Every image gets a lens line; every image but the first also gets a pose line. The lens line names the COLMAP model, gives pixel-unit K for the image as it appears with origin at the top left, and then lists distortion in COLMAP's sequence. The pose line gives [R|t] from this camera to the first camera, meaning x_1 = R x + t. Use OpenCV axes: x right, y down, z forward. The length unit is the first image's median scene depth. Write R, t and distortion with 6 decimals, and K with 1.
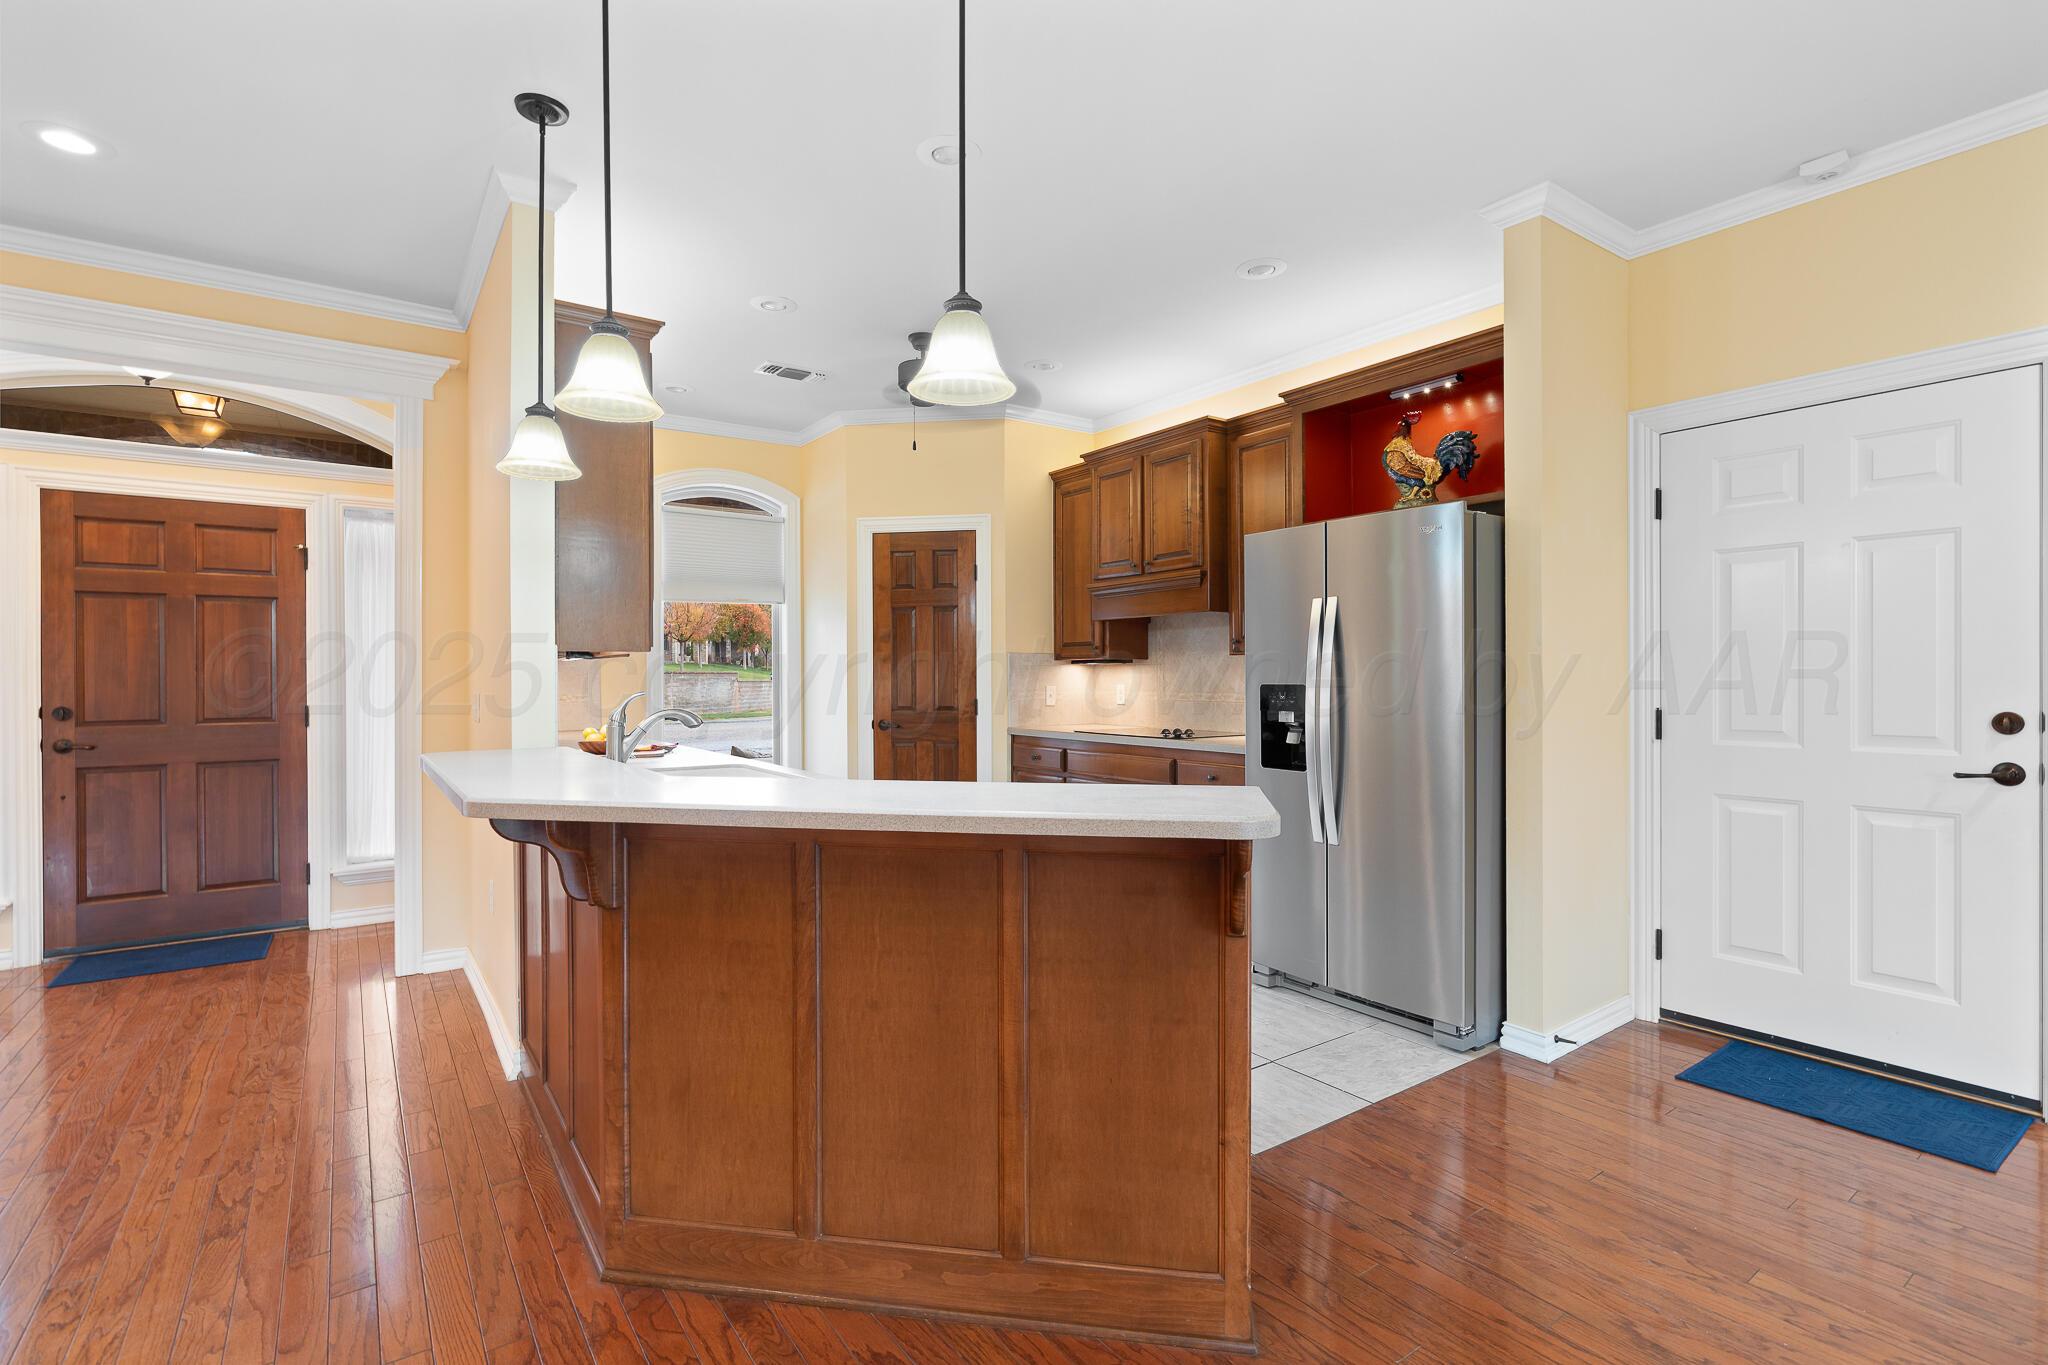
lens RADIAL K [[944.7, 0, 1024.0], [0, 944.7, 682.5], [0, 0, 1]] dist [-0.003166, 0.000909]
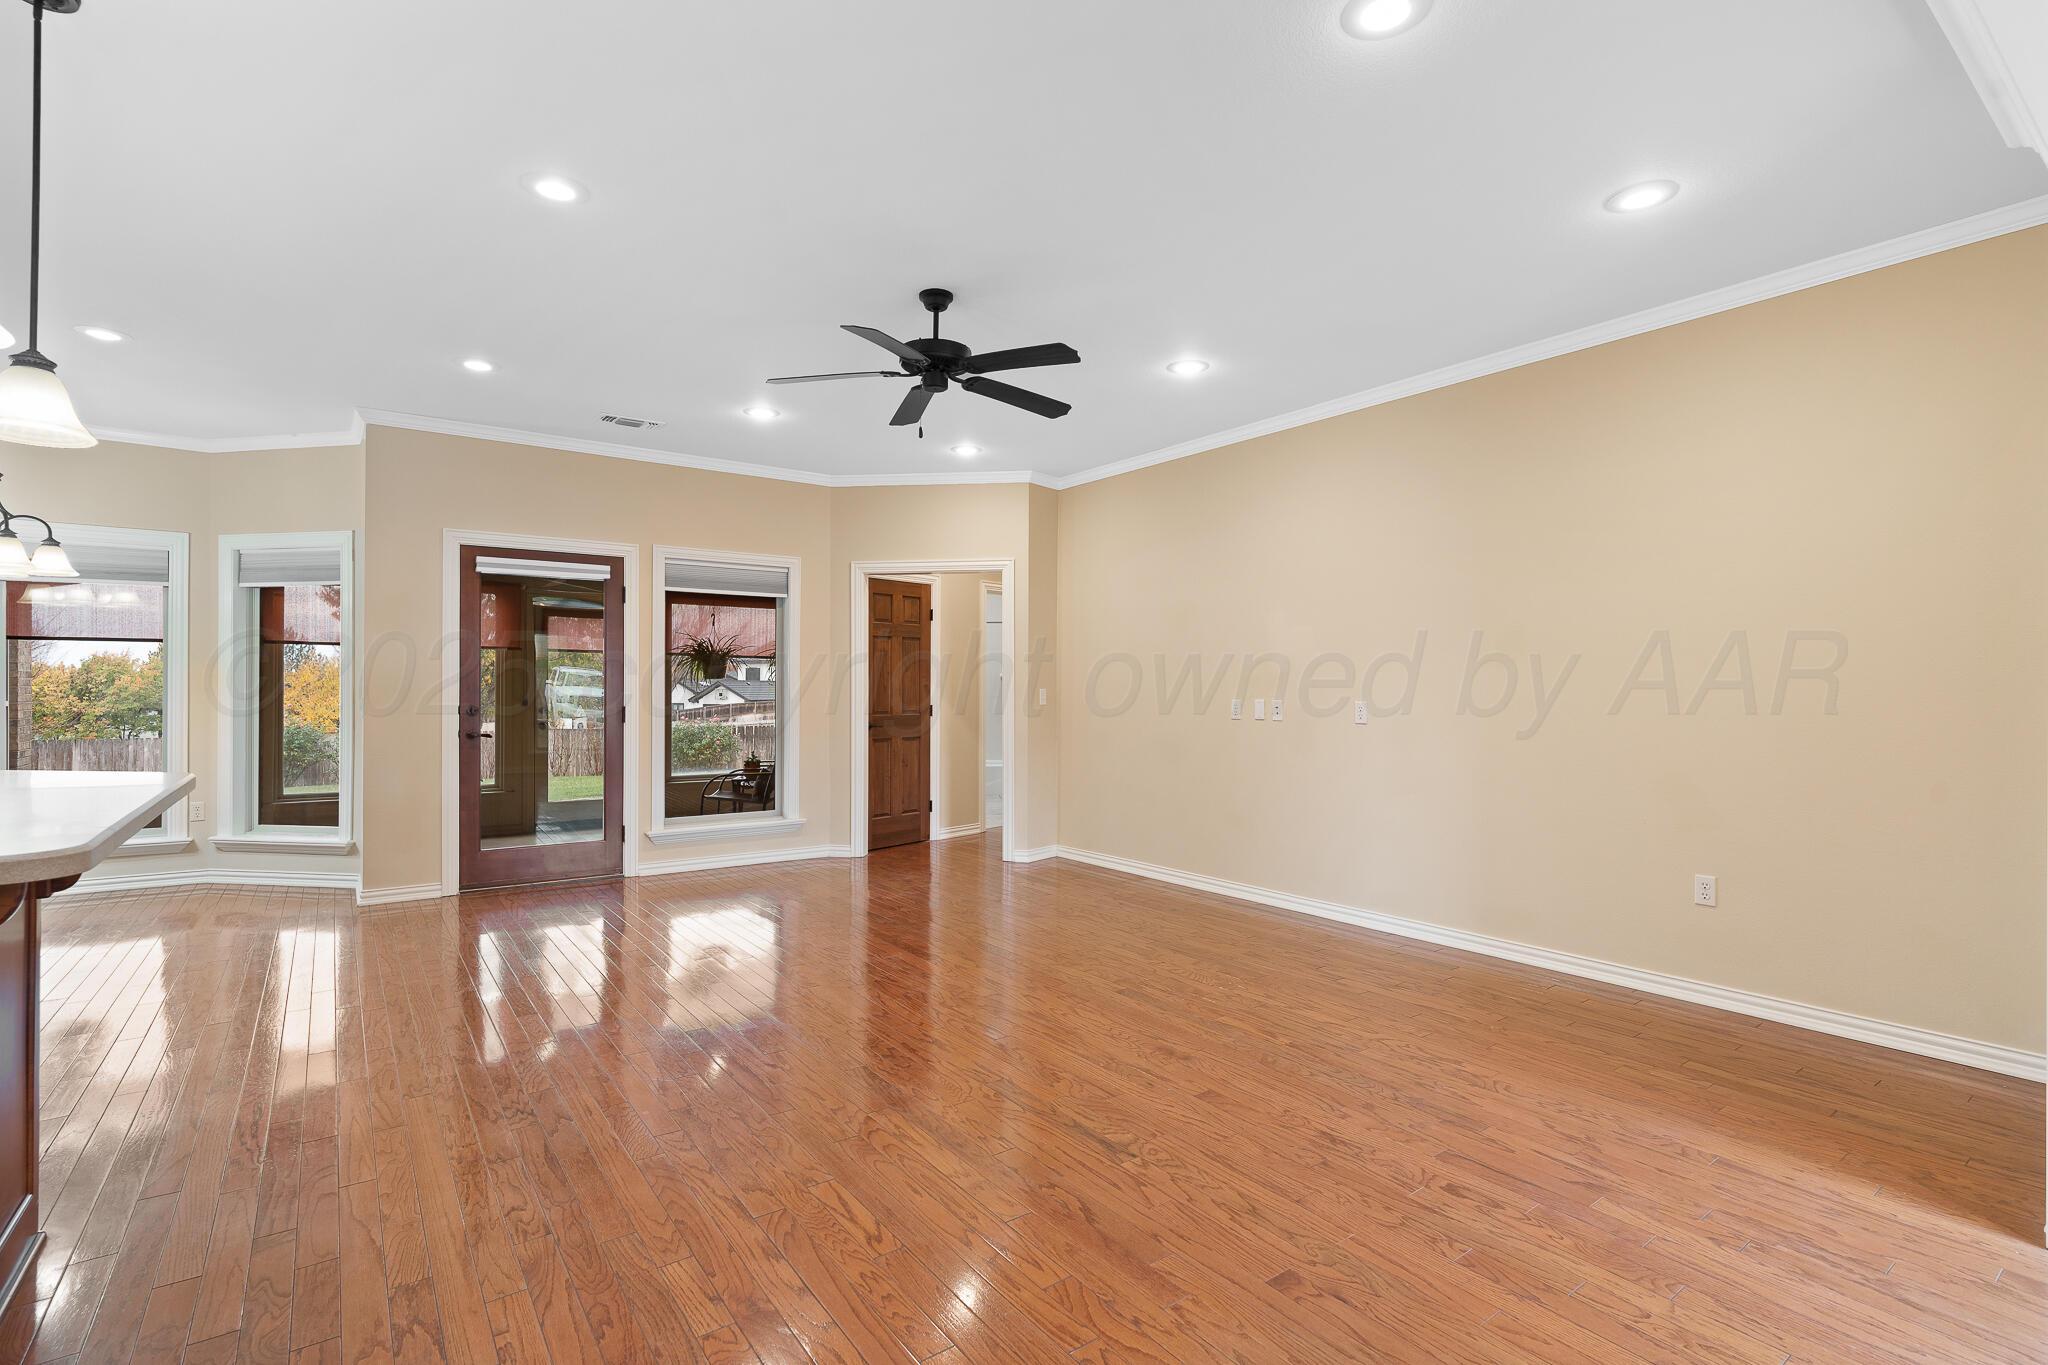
lens RADIAL K [[952.6, 0, 1026.7], [0, 952.6, 670.2], [0, 0, 1]] dist [-0.005953, 0.001525]
pose [[-0.999959, 0.005627, -0.007086, -0.724263], [0.005770, 0.999776, -0.020386, 0.002167], [0.006970, -0.020426, -0.999767, 0.971751]]
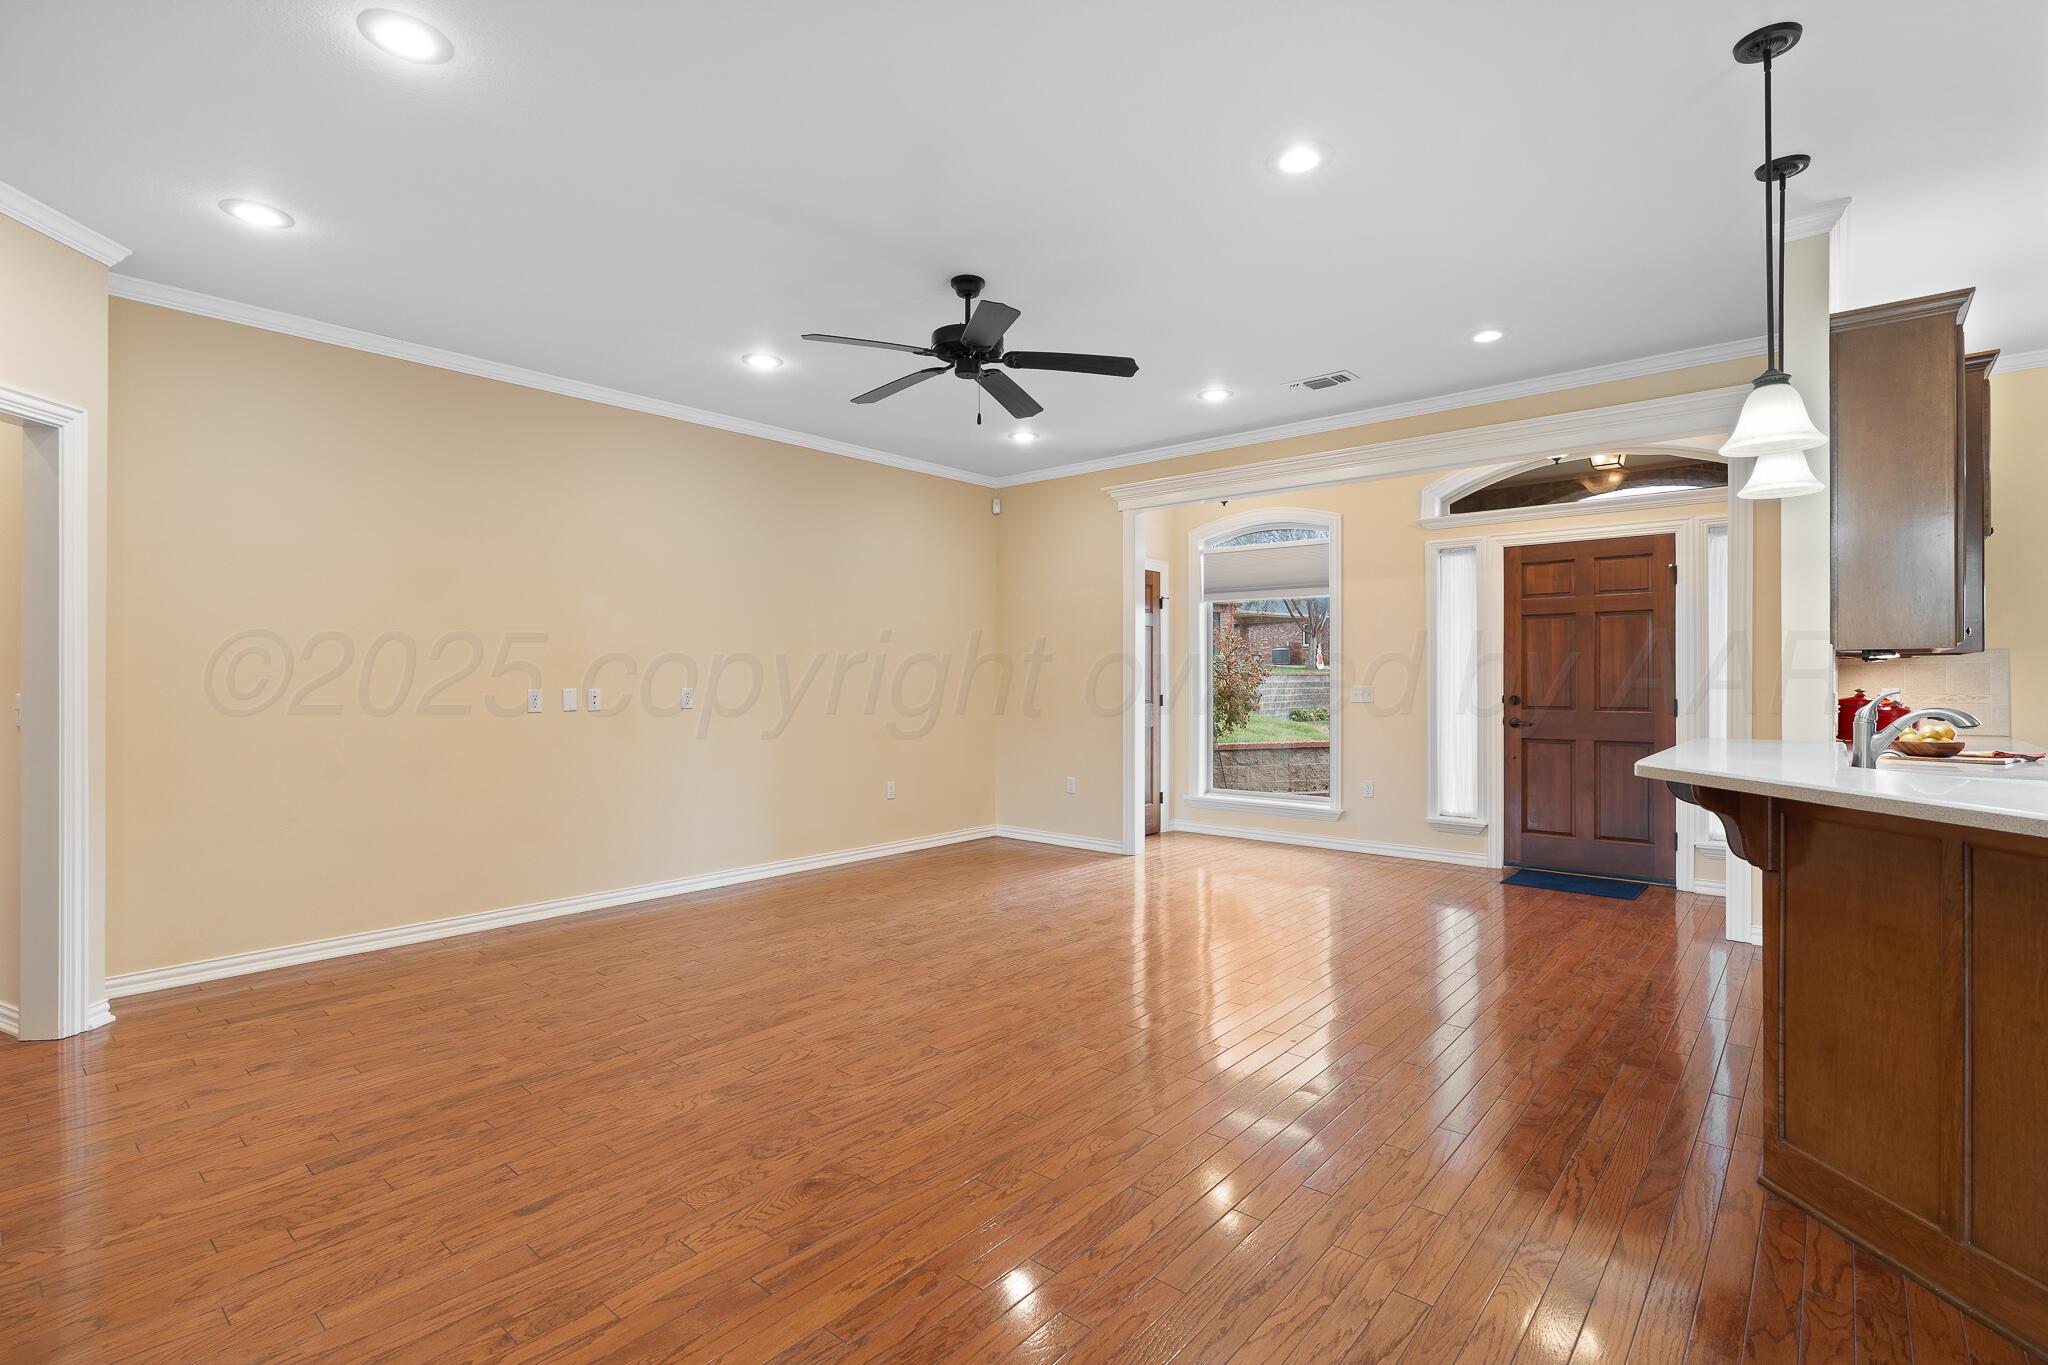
lens RADIAL K [[954.1, 0, 1018.2], [0, 954.1, 674.9], [0, 0, 1]] dist [-0.007782, 0.000728]
pose [[0.232632, -0.000309, -0.972565, 0.228780], [-0.005675, 0.999982, -0.001676, 0.001153], [0.972548, 0.005910, 0.232626, -0.086575]]
